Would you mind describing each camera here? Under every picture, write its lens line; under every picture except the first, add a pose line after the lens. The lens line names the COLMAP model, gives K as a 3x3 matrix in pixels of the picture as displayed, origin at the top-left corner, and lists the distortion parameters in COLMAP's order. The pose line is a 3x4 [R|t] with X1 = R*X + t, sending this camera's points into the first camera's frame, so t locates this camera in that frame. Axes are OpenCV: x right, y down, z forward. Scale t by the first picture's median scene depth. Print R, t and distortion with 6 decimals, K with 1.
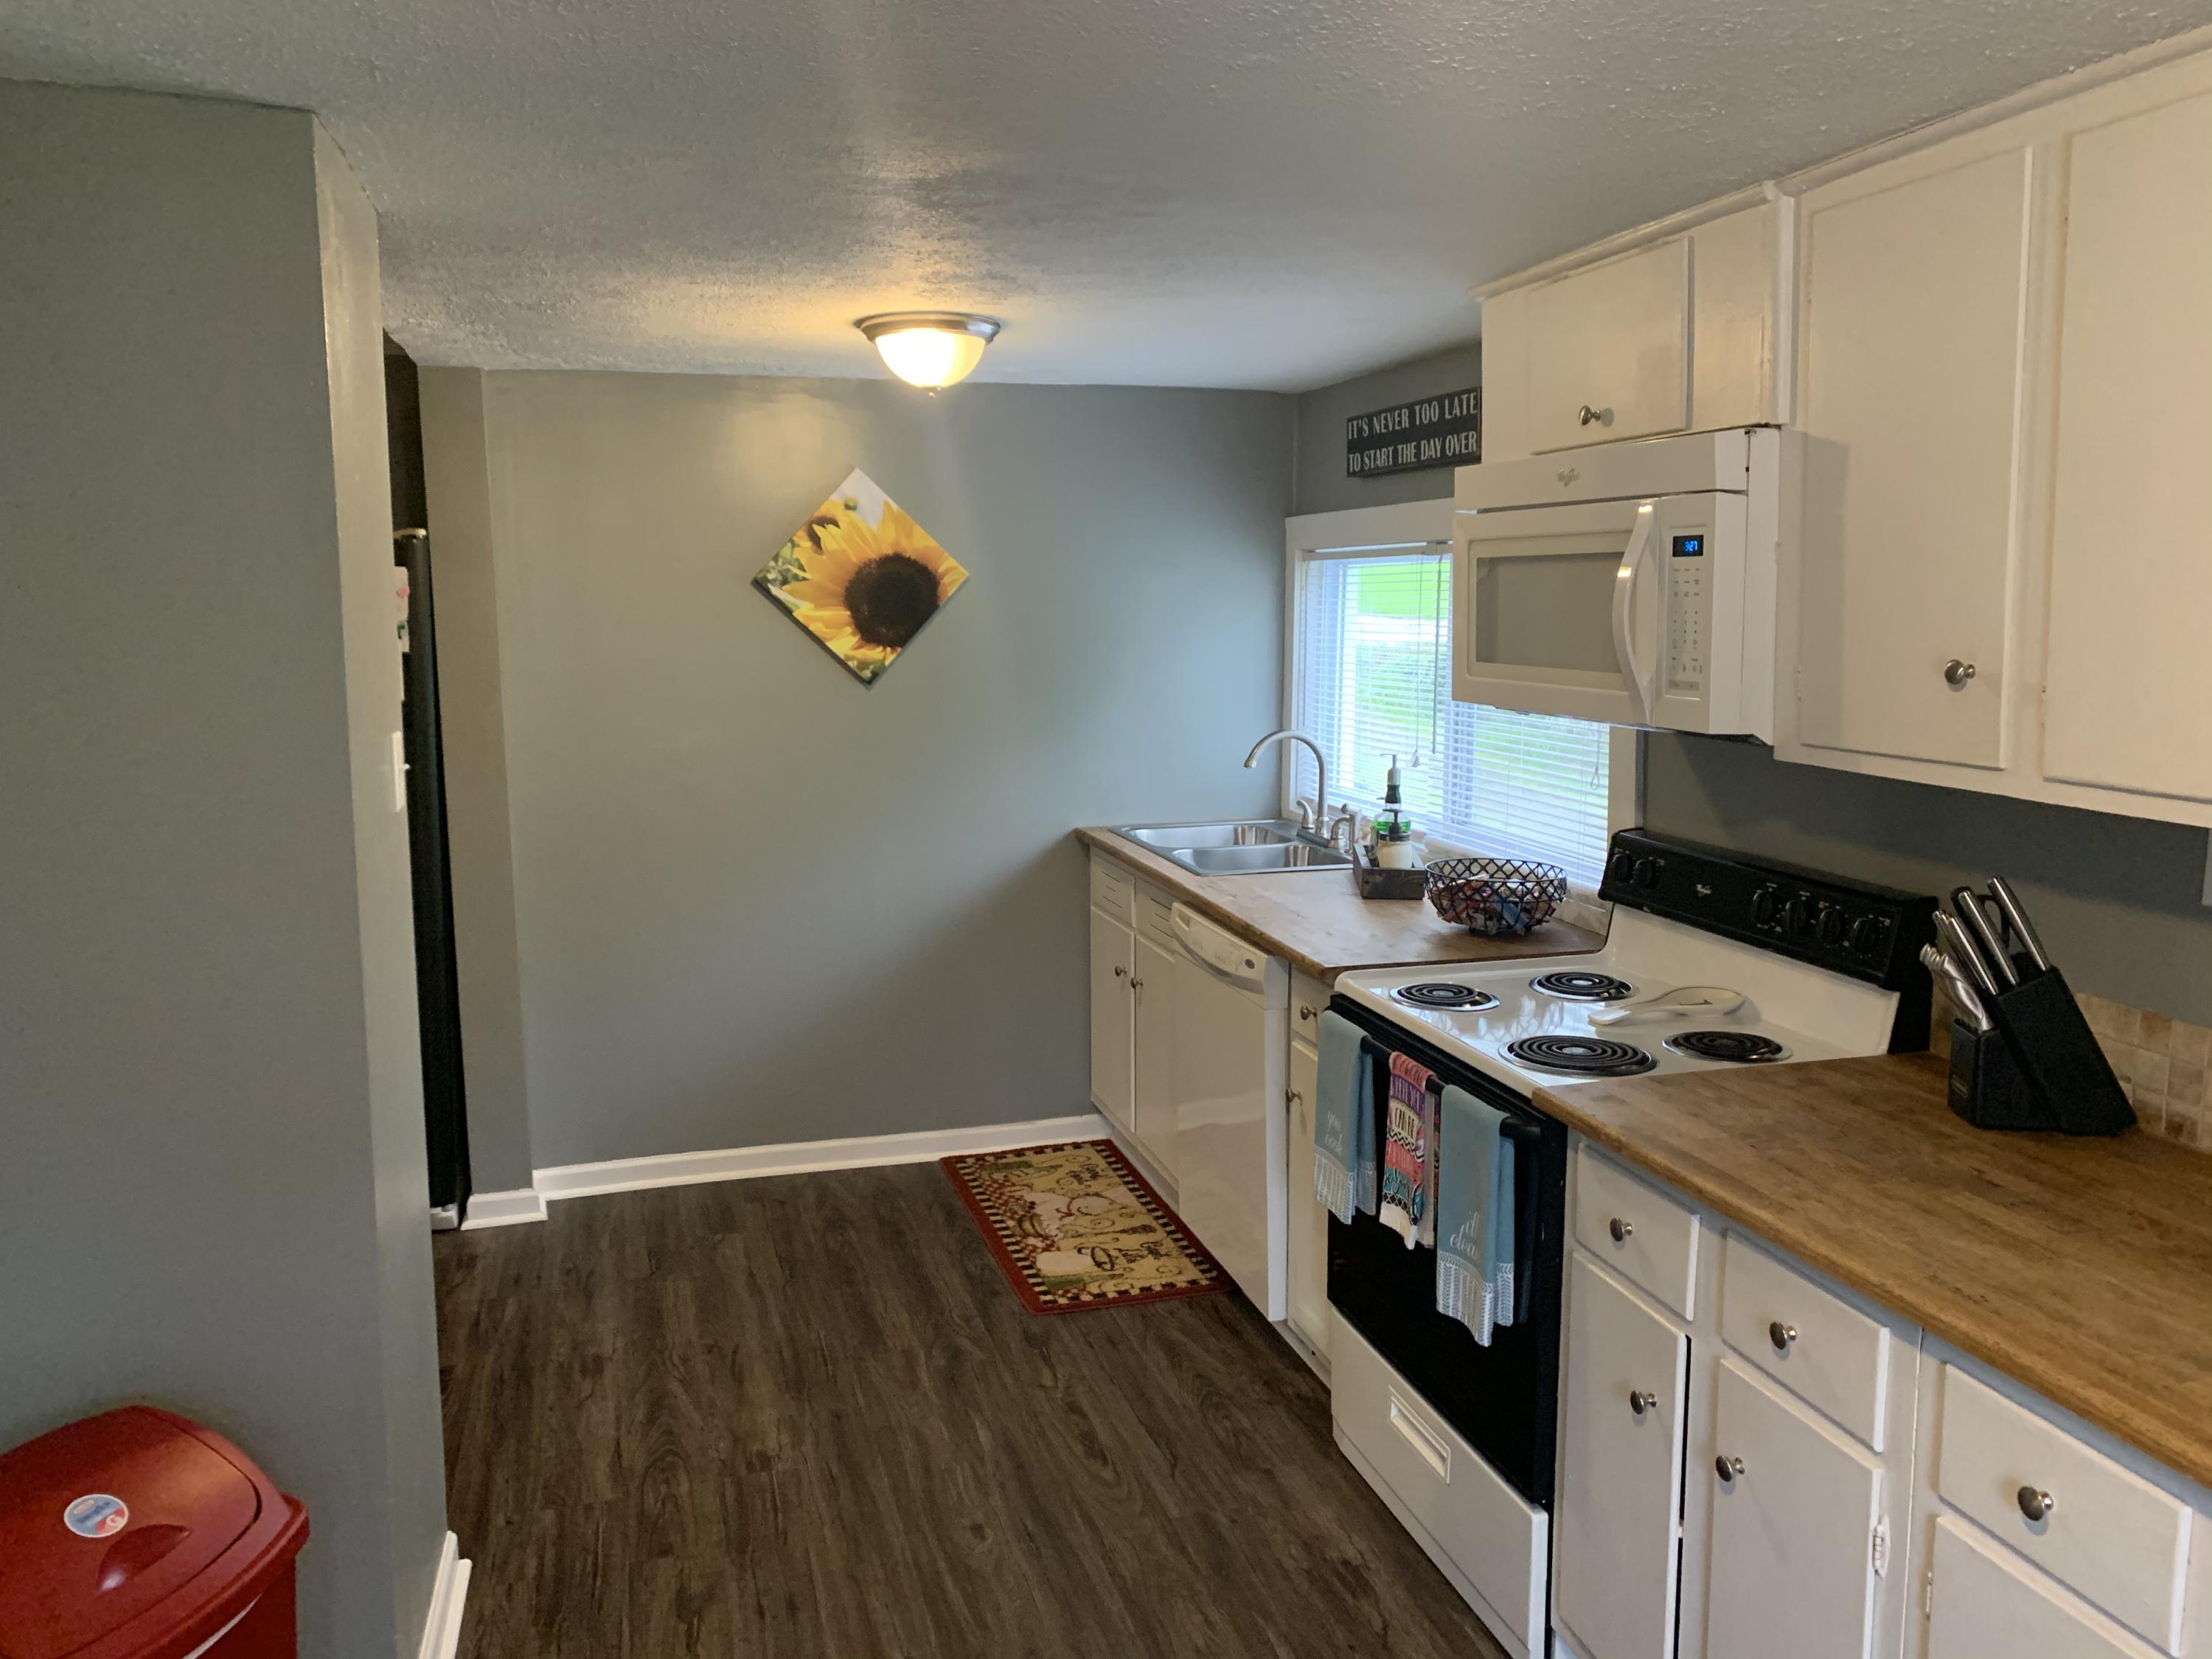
lens RADIAL K [[1780.1, 0, 1106.0], [0, 1780.1, 829.5], [0, 0, 1]] dist [-0.030028, -0.003695]
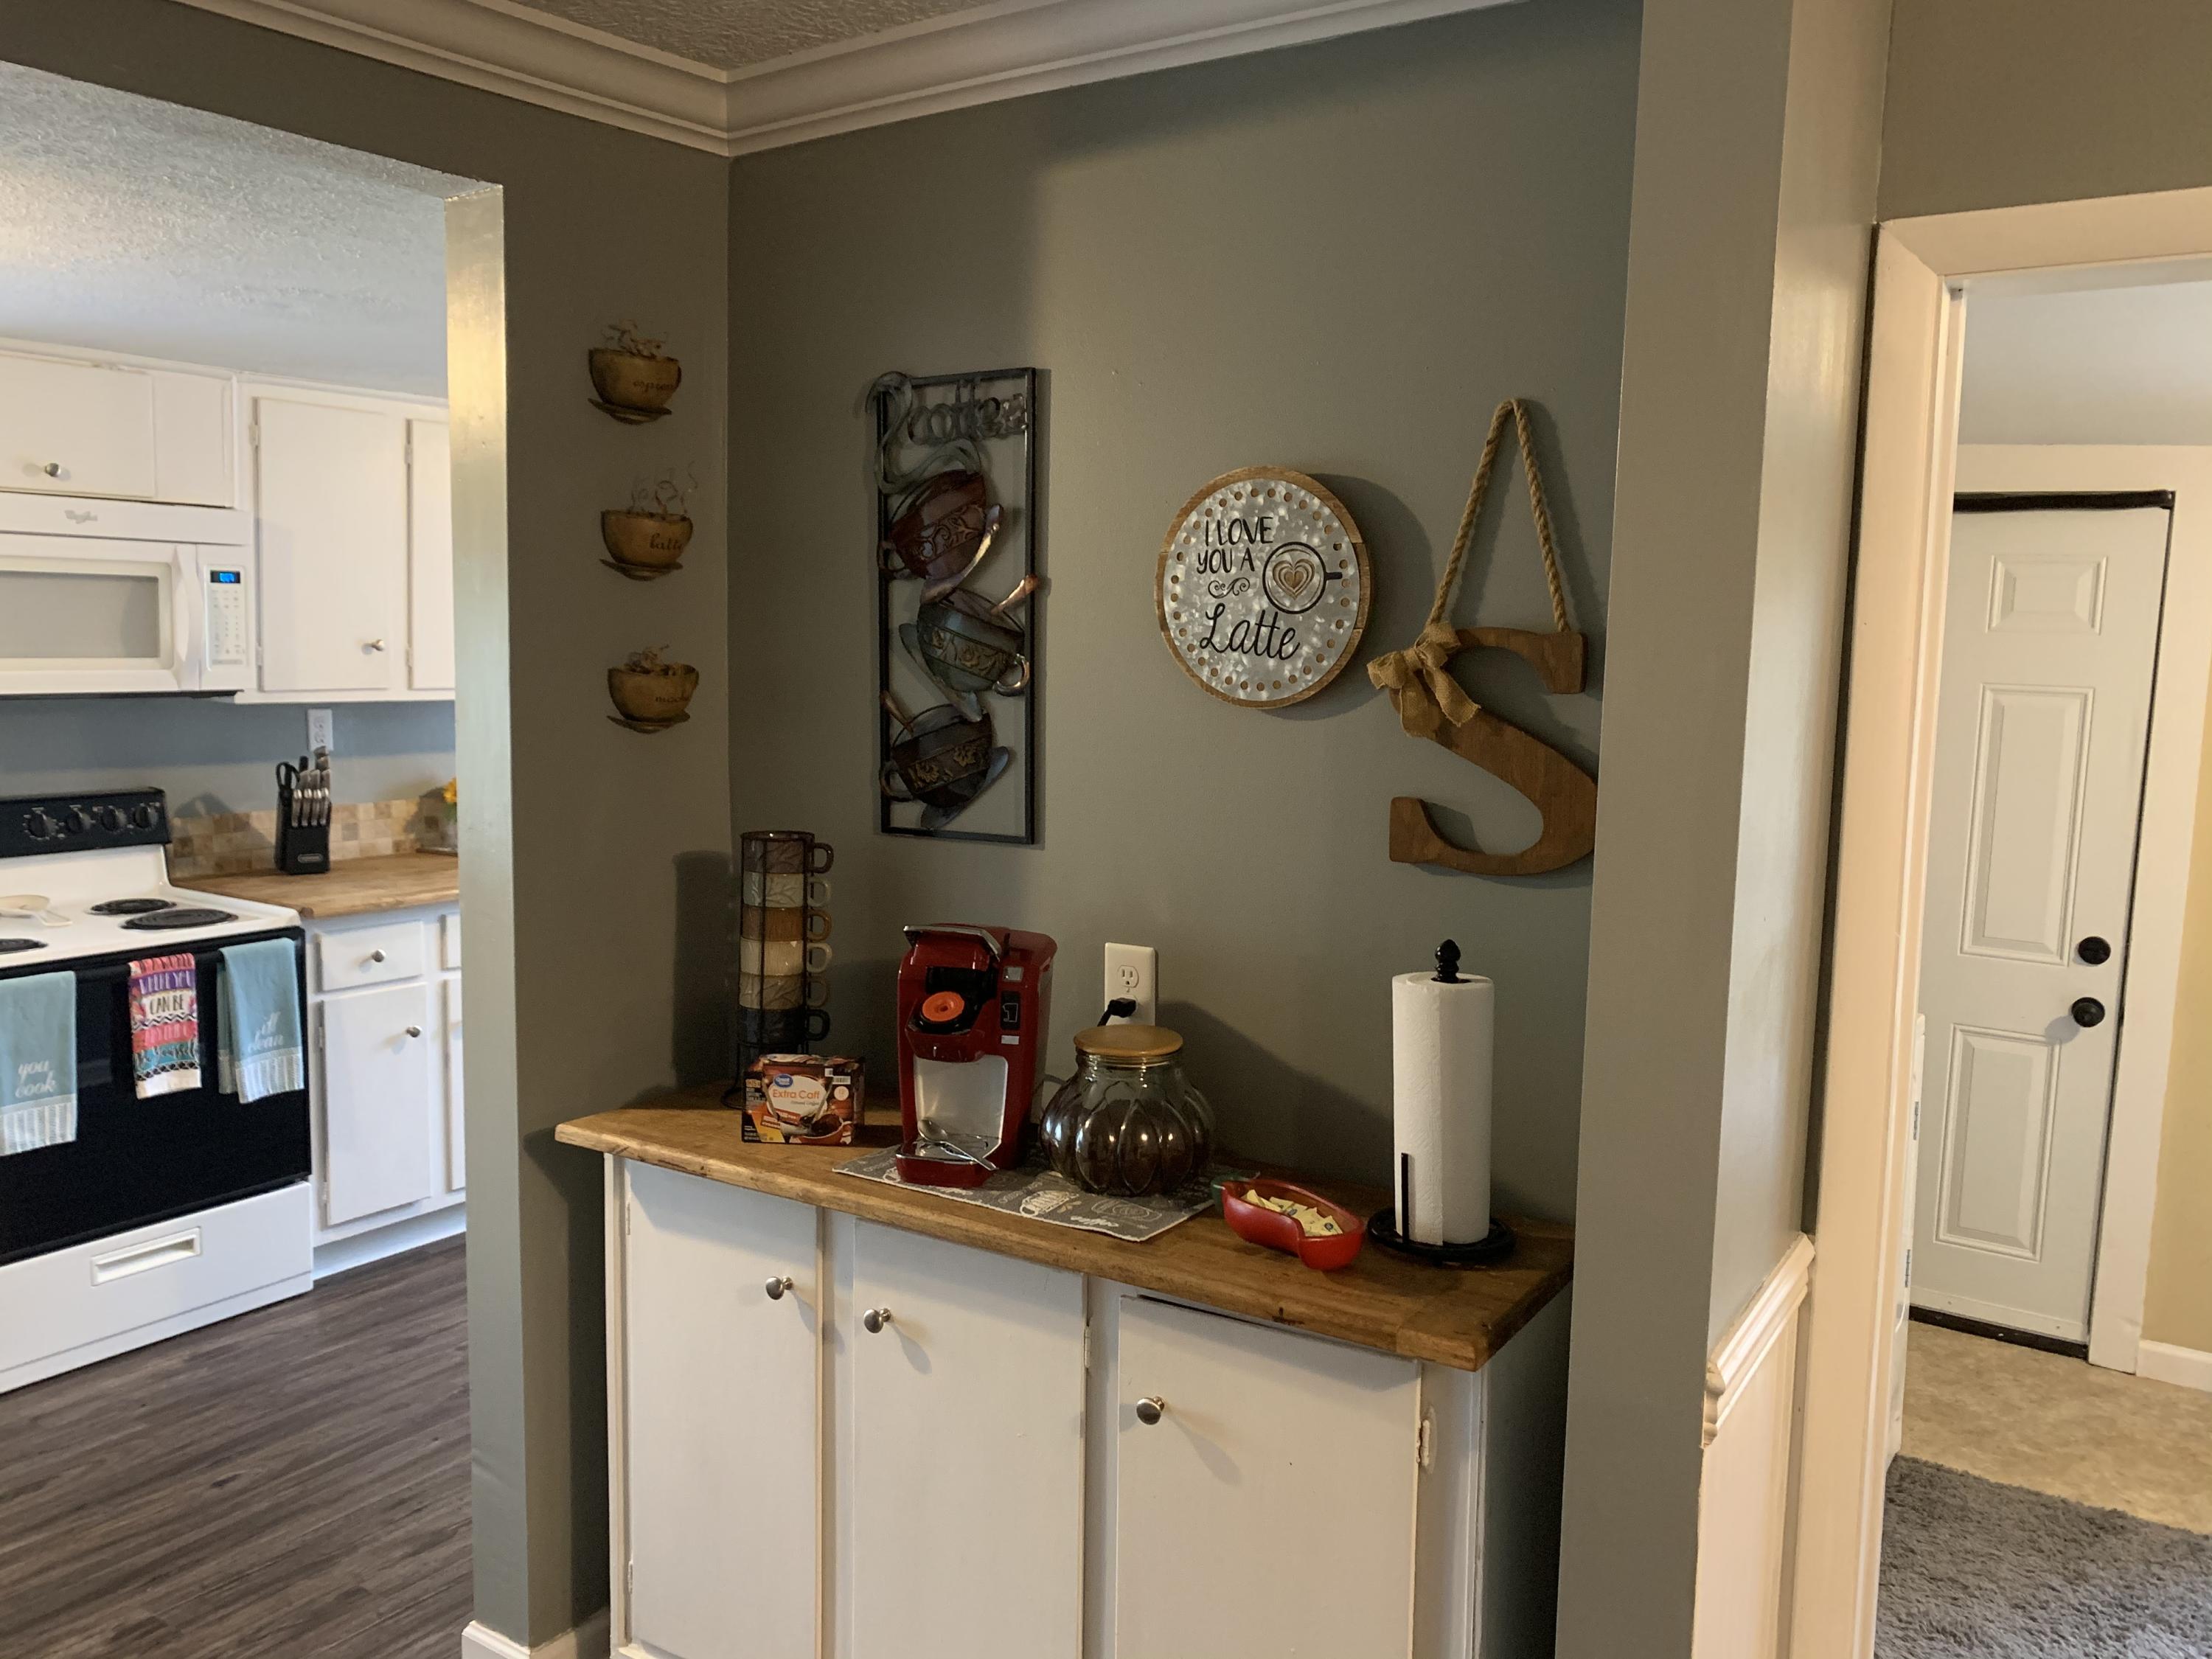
lens RADIAL K [[1691.9, 0, 1106.0], [0, 1691.9, 829.5], [0, 0, 1]] dist [-0.016744, -0.007595]
pose [[-0.671913, -0.084000, 0.735851, -1.401348], [0.089844, 0.976966, 0.193561, -0.161568], [-0.735160, 0.196168, -0.648889, 1.473341]]
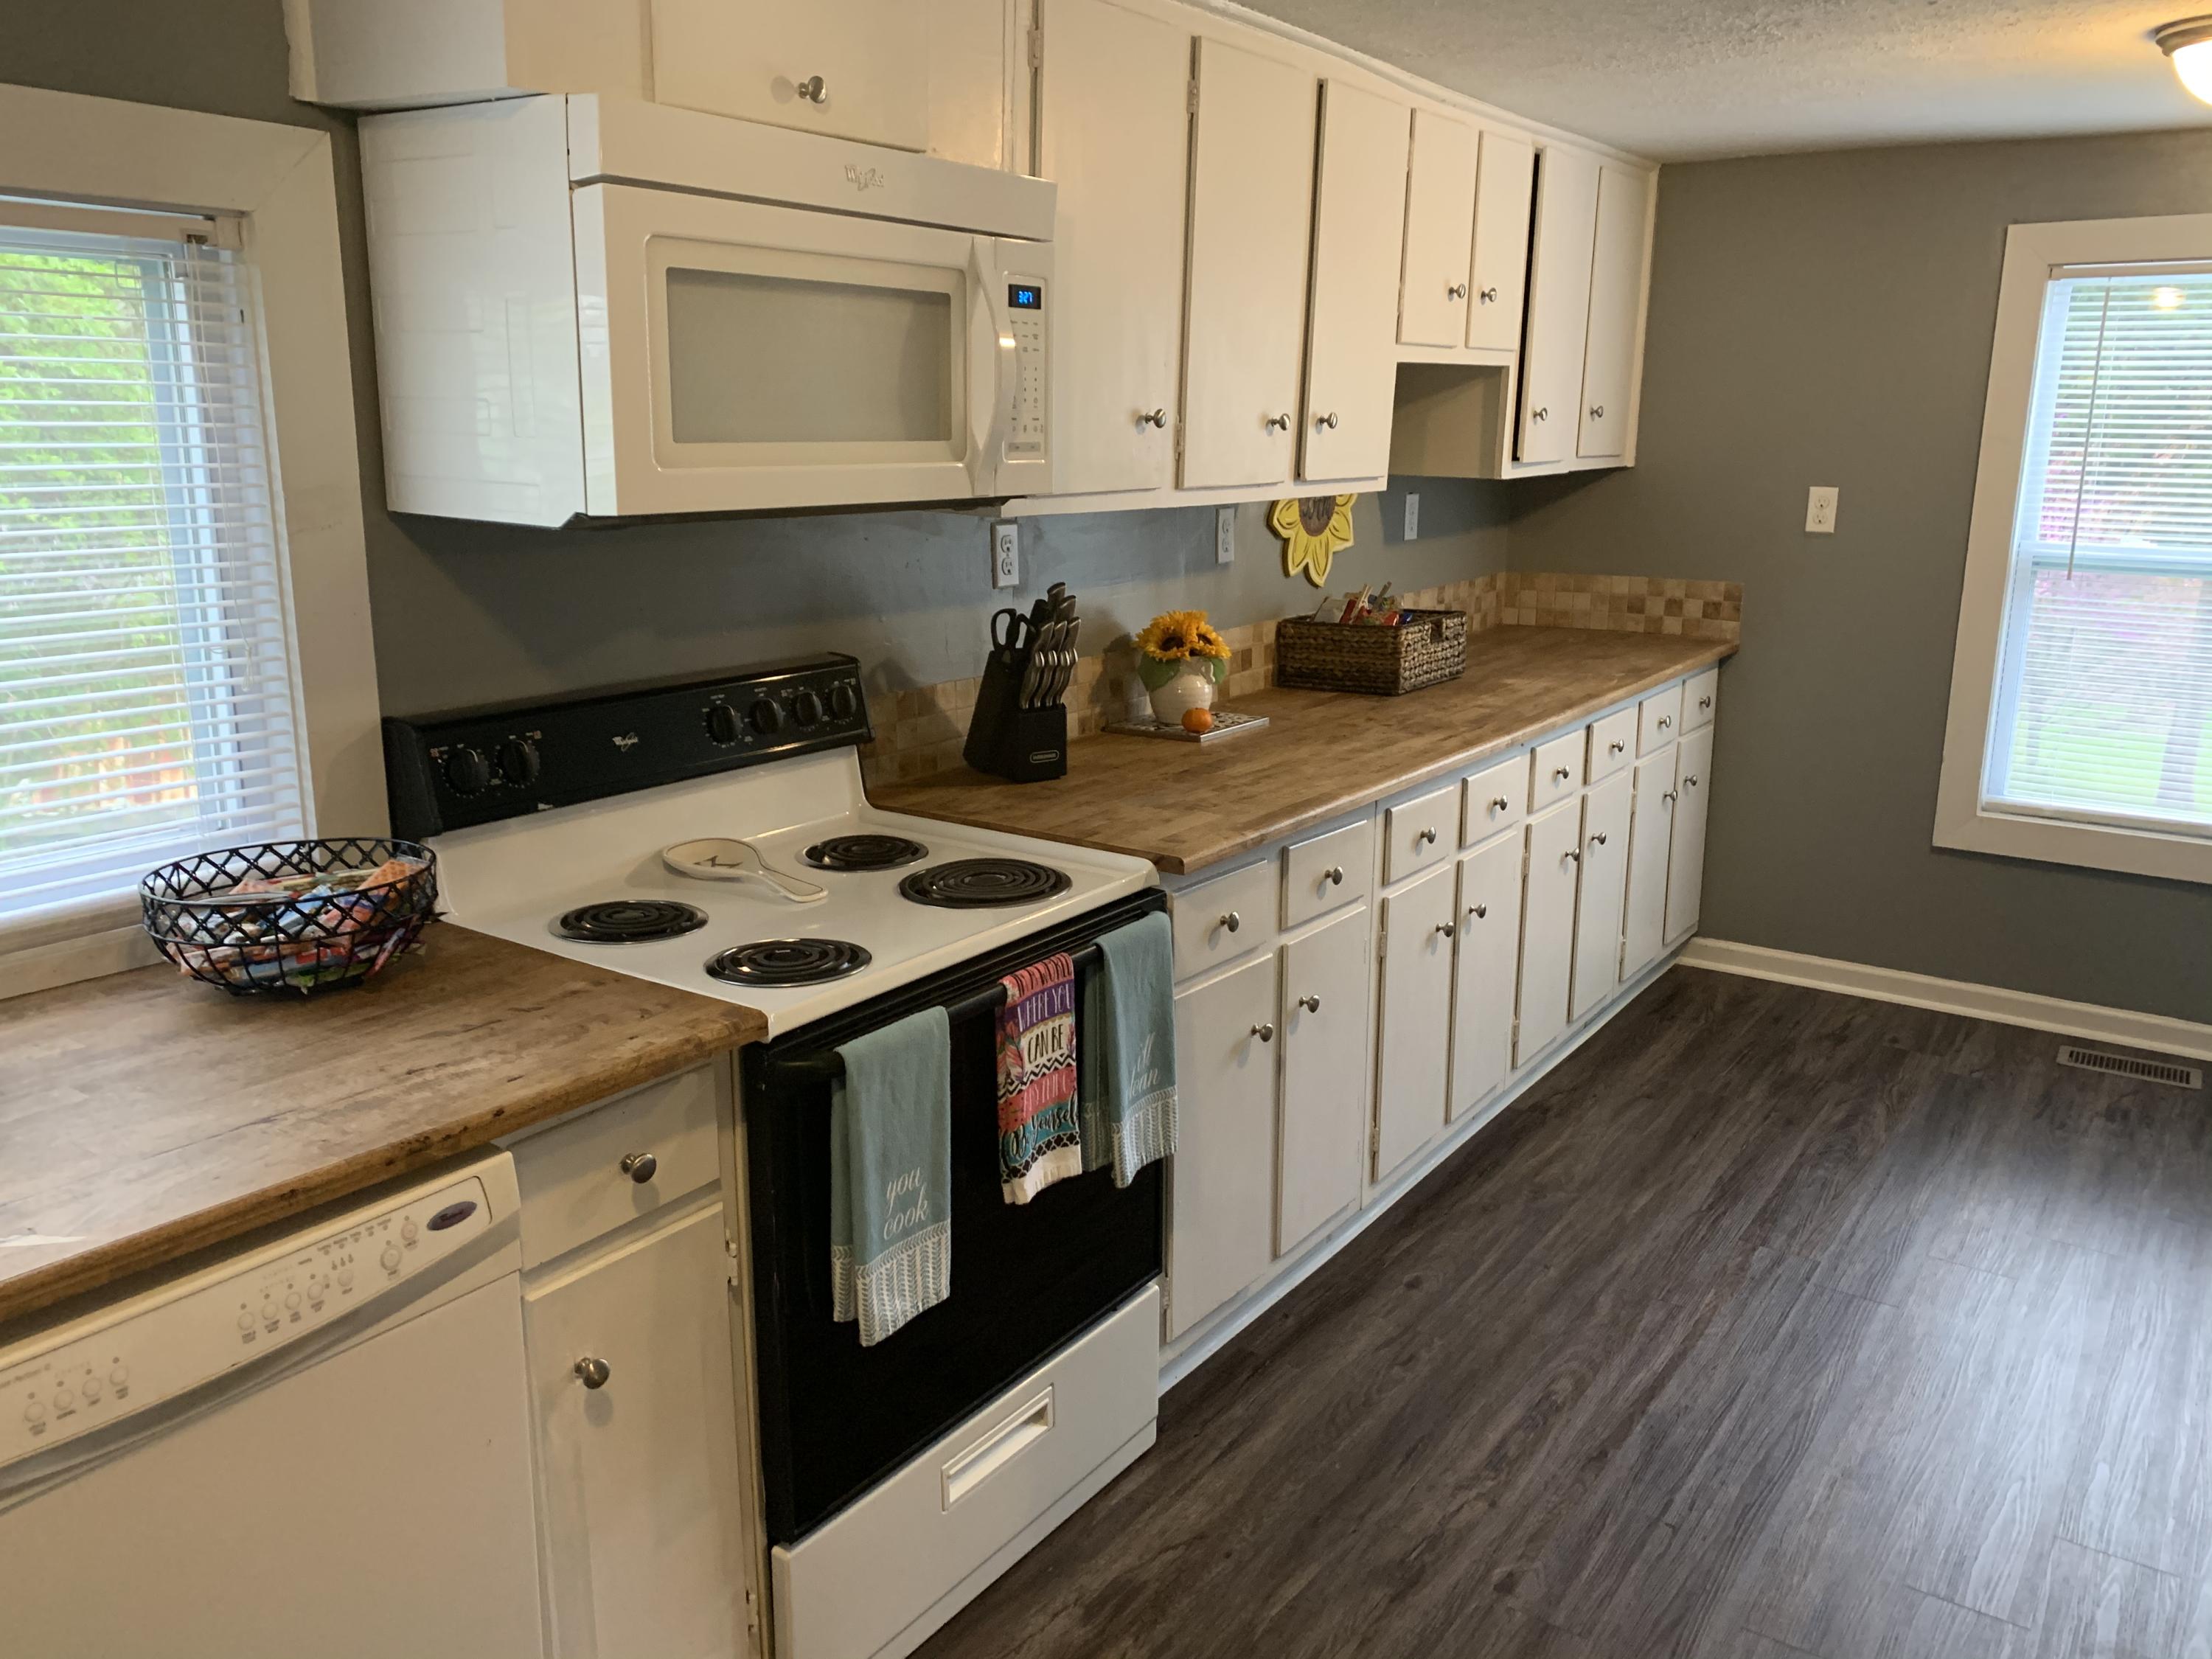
lens RADIAL K [[1691.9, 0, 1106.0], [0, 1691.9, 829.5], [0, 0, 1]] dist [-0.016744, -0.007595]
pose [[-0.648416, -0.166550, 0.742844, -0.433329], [0.106046, 0.946501, 0.304777, -0.162712], [-0.753864, 0.276398, -0.596065, 1.609916]]
